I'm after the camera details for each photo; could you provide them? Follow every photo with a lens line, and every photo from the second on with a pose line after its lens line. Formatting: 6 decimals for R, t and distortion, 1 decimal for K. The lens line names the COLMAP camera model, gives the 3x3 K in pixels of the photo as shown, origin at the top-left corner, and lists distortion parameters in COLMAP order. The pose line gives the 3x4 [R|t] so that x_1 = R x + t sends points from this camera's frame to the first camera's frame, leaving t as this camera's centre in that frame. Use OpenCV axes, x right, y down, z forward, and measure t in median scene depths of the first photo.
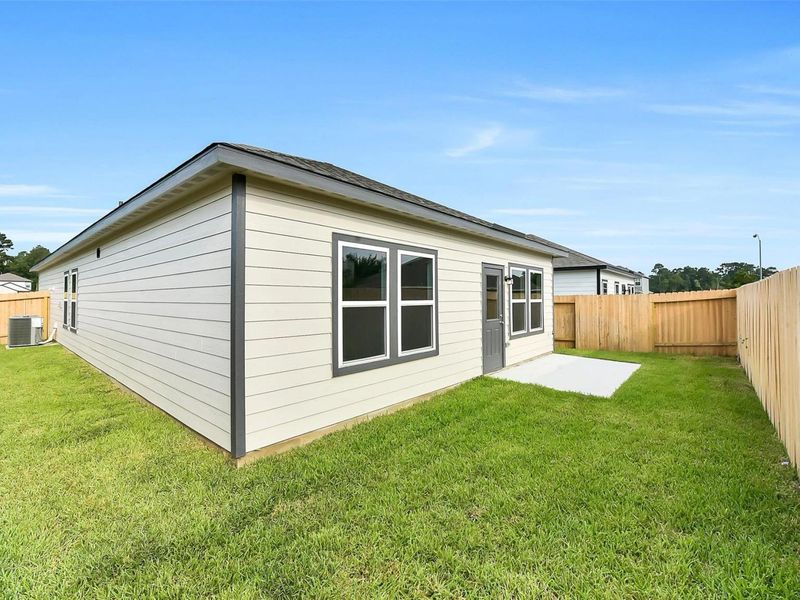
lens RADIAL K [[355.8, 0, 396.8], [0, 355.8, 302.0], [0, 0, 1]] dist [-0.002910, -0.000768]
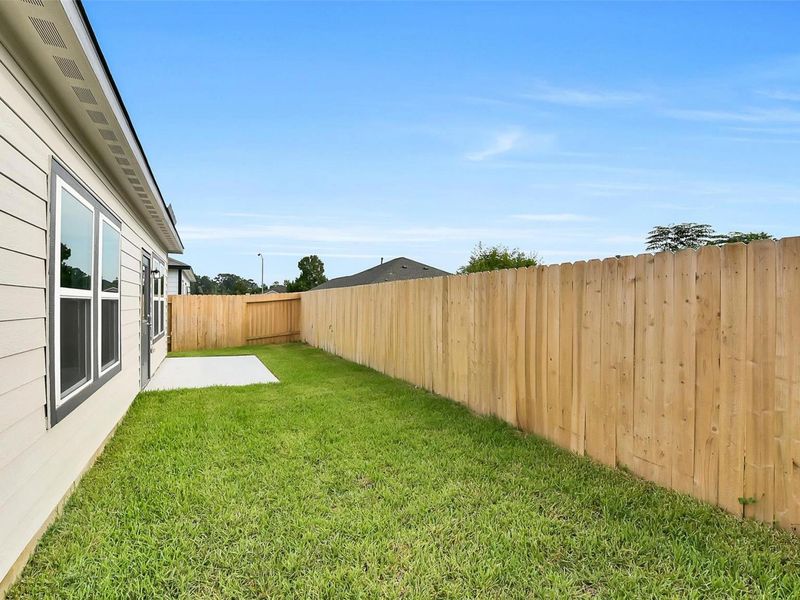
lens RADIAL K [[355.8, 0, 396.8], [0, 355.8, 302.0], [0, 0, 1]] dist [-0.002910, -0.000768]
pose [[0.359708, 0.007480, 0.933035, -0.292013], [0.001682, 0.999961, -0.008666, 0.016314], [-0.933063, 0.004687, 0.359682, 0.191761]]
